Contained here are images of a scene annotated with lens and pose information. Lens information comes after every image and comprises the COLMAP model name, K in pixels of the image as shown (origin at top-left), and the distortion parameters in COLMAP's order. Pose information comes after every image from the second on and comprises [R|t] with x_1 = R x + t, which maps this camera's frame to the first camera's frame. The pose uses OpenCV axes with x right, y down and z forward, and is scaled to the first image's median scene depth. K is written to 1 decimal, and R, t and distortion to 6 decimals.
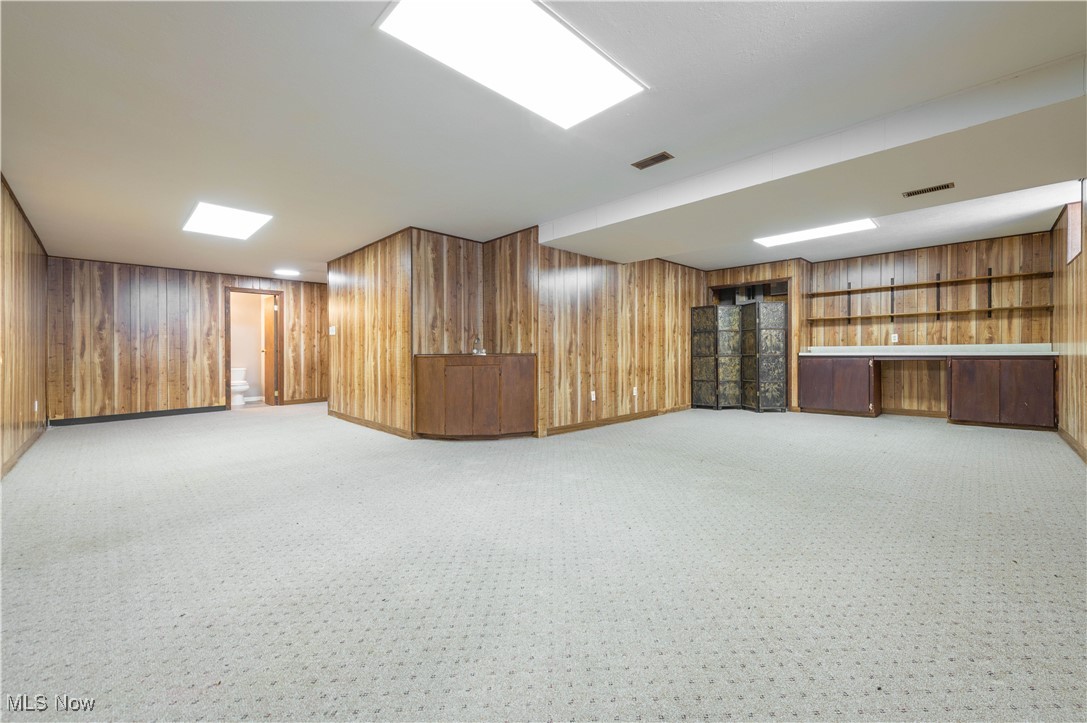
lens RADIAL K [[427.0, 0, 570.0], [0, 427.0, 352.6], [0, 0, 1]] dist [0.011948, -0.000911]
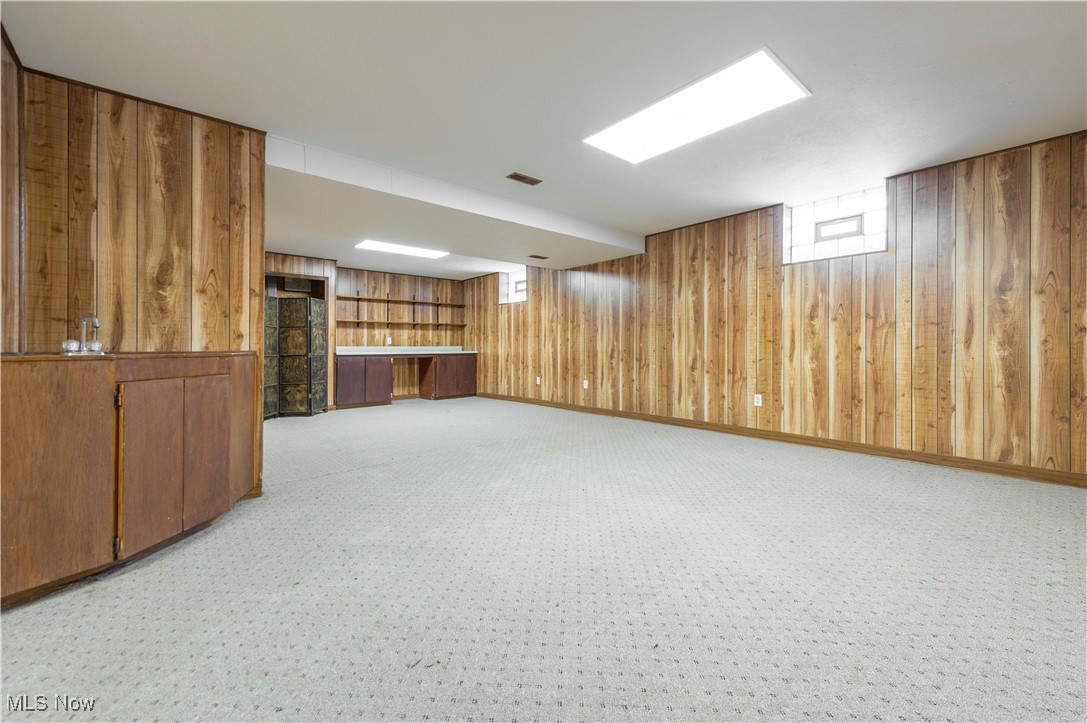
lens RADIAL K [[427.0, 0, 545.2], [0, 427.0, 351.4], [0, 0, 1]] dist [0.011948, -0.000911]
pose [[0.112247, 0.002124, 0.993678, -0.473178], [0.007575, 0.999967, -0.002993, 0.005381], [-0.993652, 0.007863, 0.112227, 0.422674]]
